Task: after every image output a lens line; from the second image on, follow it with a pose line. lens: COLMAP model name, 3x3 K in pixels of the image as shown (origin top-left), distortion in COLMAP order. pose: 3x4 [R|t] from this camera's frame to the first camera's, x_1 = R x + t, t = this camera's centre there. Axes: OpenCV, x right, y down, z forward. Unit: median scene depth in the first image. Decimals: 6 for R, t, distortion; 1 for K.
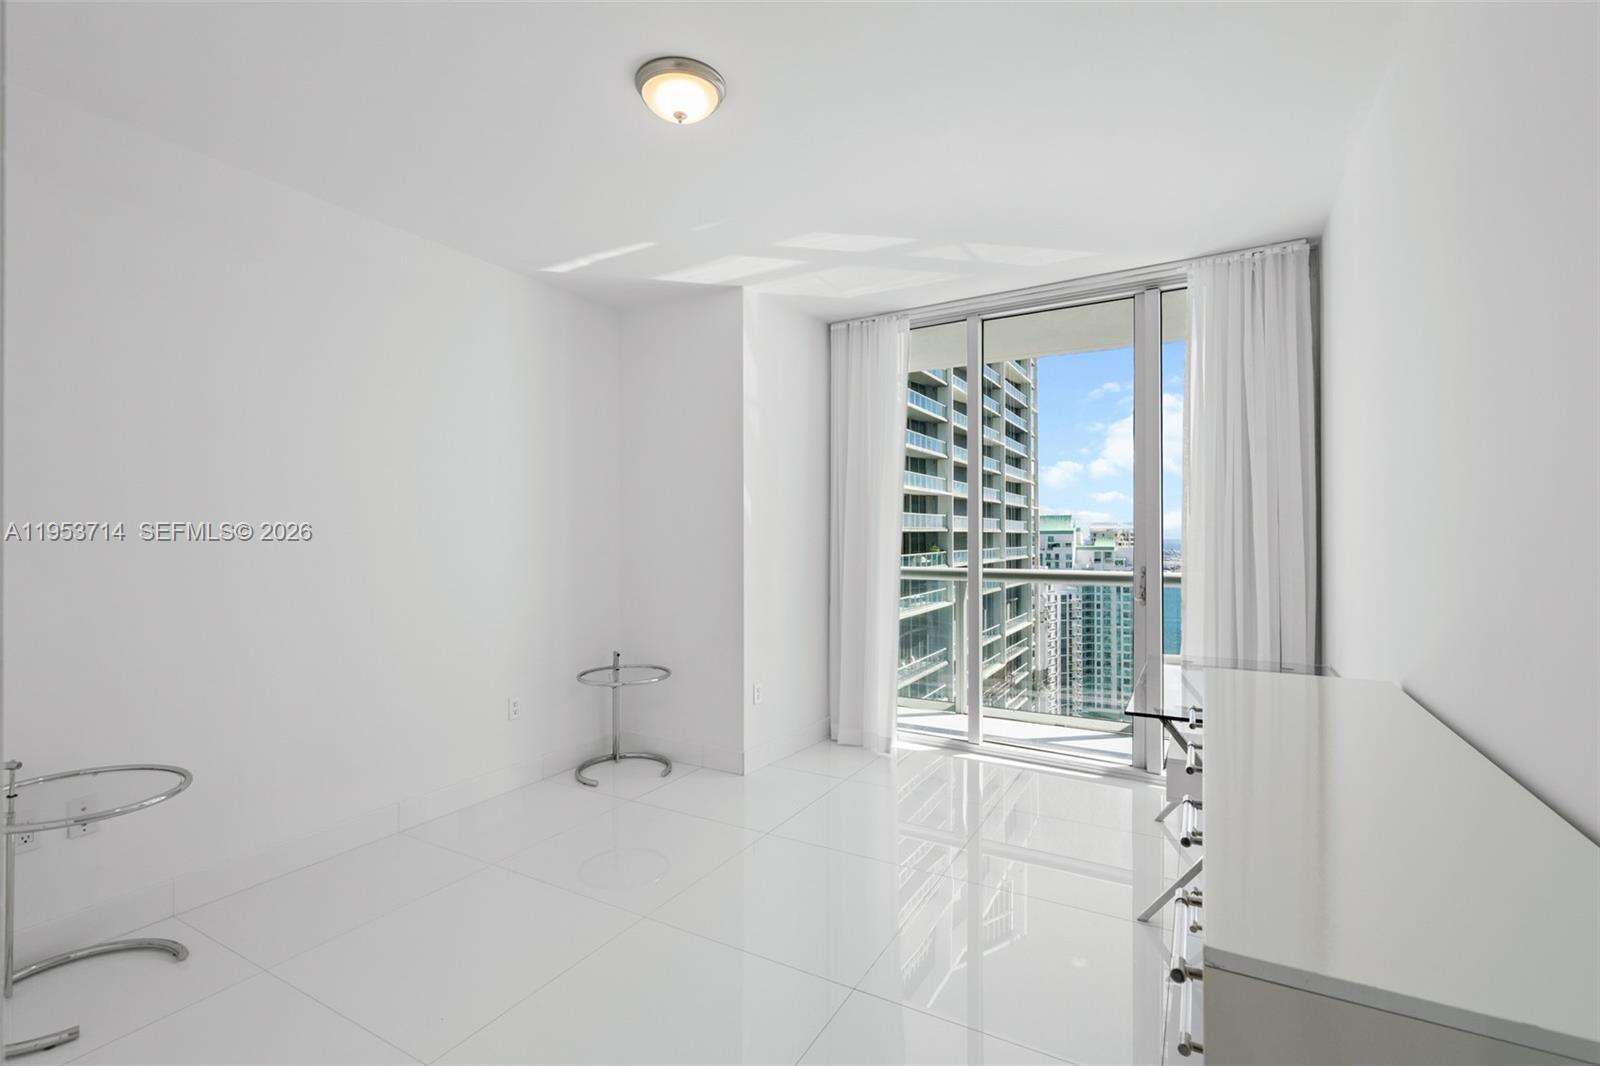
lens RADIAL K [[725.2, 0, 811.7], [0, 725.2, 534.1], [0, 0, 1]] dist [0.001868, 0.000605]
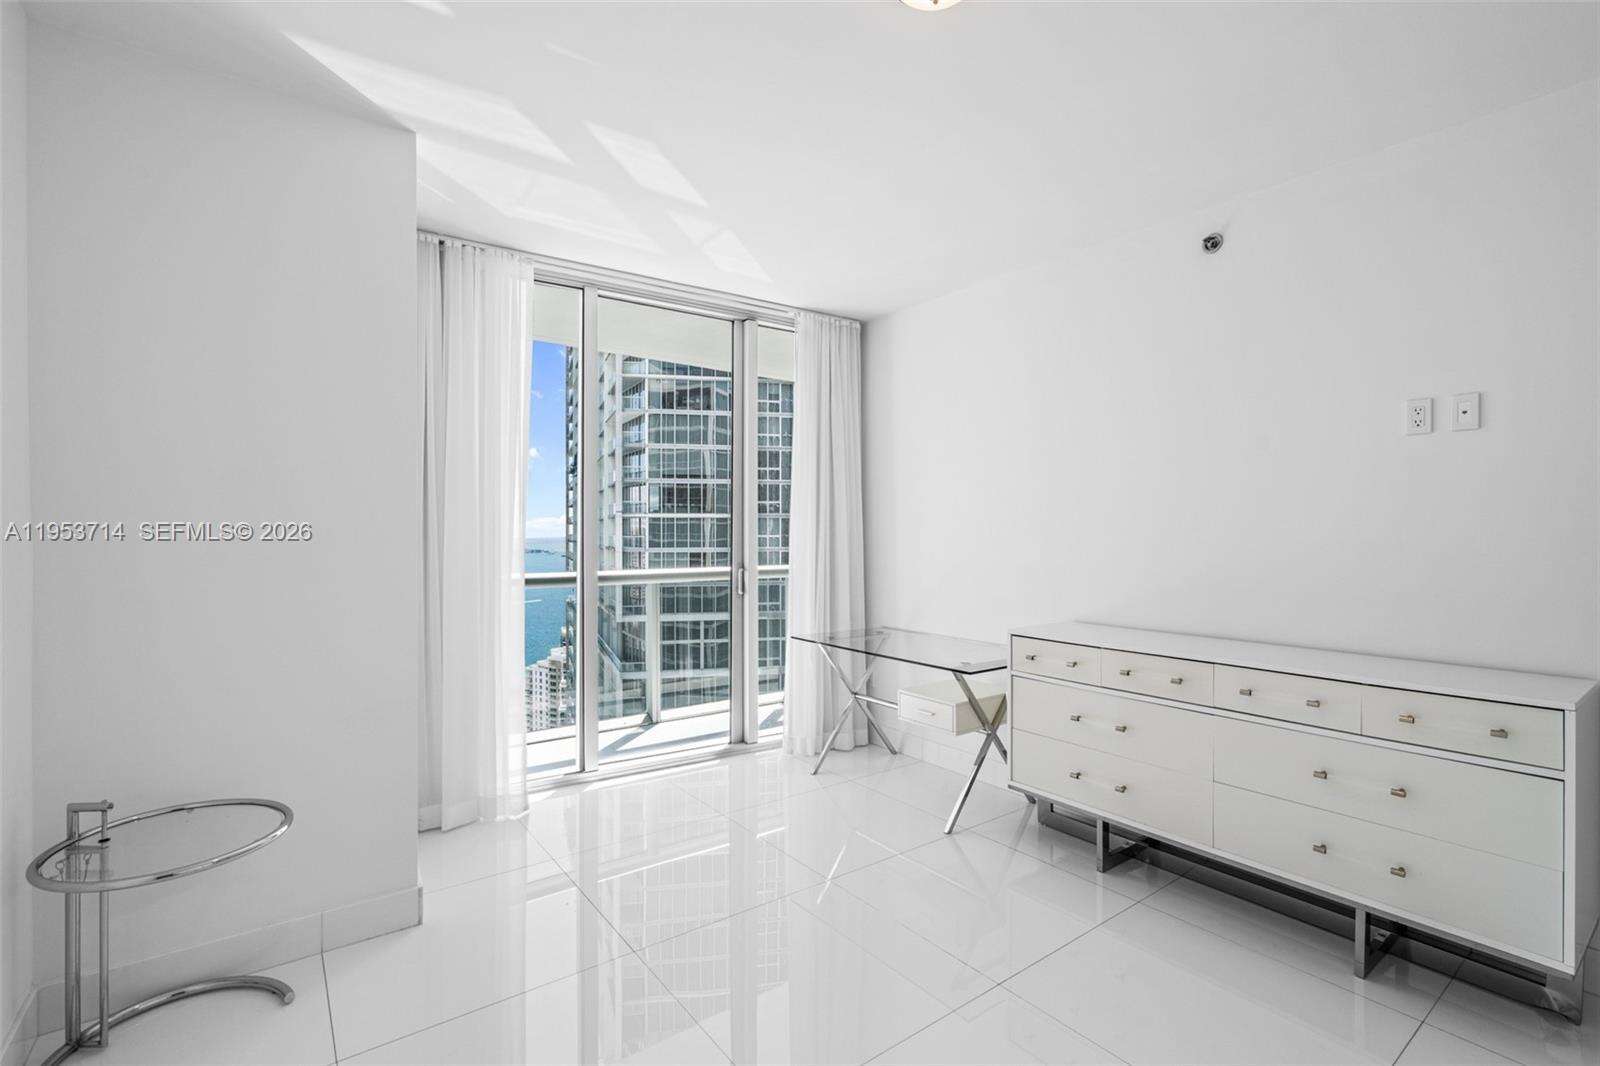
lens RADIAL K [[725.2, 0, 809.3], [0, 725.2, 537.6], [0, 0, 1]] dist [0.001868, 0.000605]
pose [[0.410108, -0.003689, 0.912029, -0.487428], [-0.003400, 0.999979, 0.005573, -0.001809], [-0.912031, -0.005387, 0.410087, 0.408066]]
